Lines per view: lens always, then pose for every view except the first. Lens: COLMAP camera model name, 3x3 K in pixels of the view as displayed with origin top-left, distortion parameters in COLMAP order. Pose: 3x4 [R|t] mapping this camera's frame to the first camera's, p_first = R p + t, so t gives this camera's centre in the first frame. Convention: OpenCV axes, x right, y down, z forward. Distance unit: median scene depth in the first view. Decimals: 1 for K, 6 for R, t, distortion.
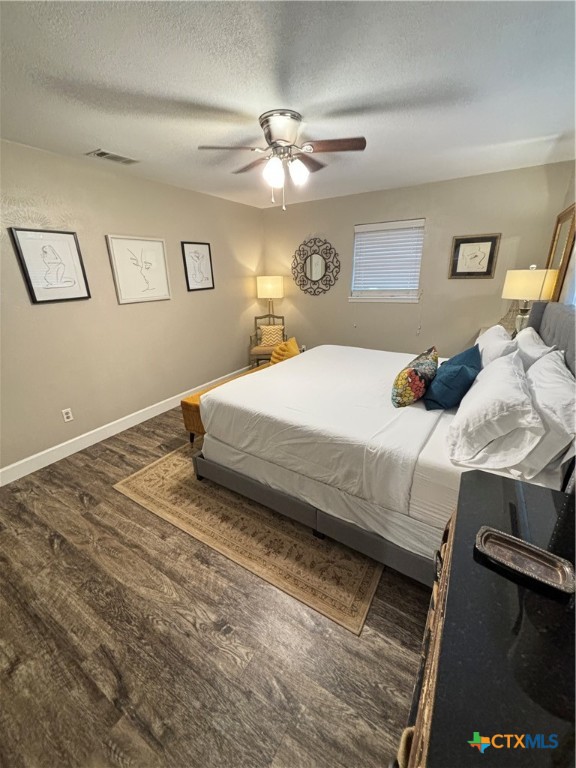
lens RADIAL K [[308.9, 0, 289.9], [0, 308.9, 383.8], [0, 0, 1]] dist [-0.002571, 0.003524]
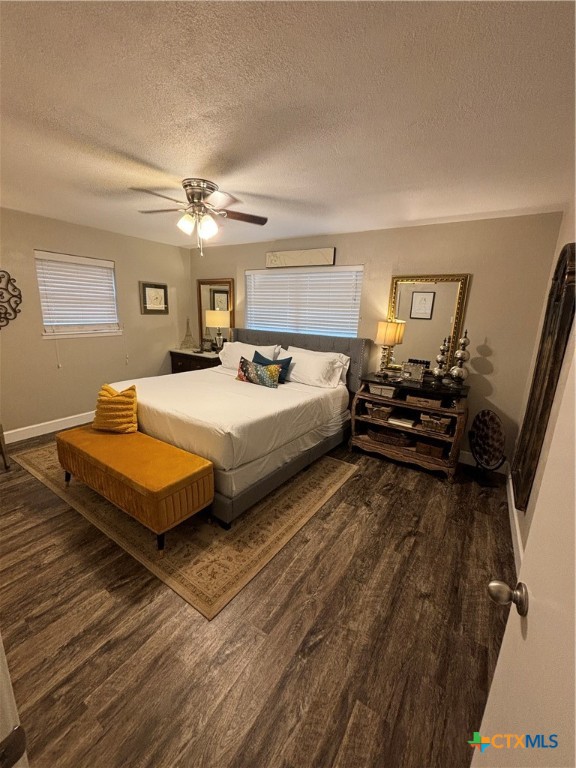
lens RADIAL K [[308.9, 0, 289.9], [0, 308.9, 383.8], [0, 0, 1]] dist [-0.002571, 0.003524]
pose [[0.032133, -0.205545, 0.978120, -1.375937], [0.305715, 0.933743, 0.186176, -0.252504], [-0.951581, 0.293044, 0.092842, 0.788570]]
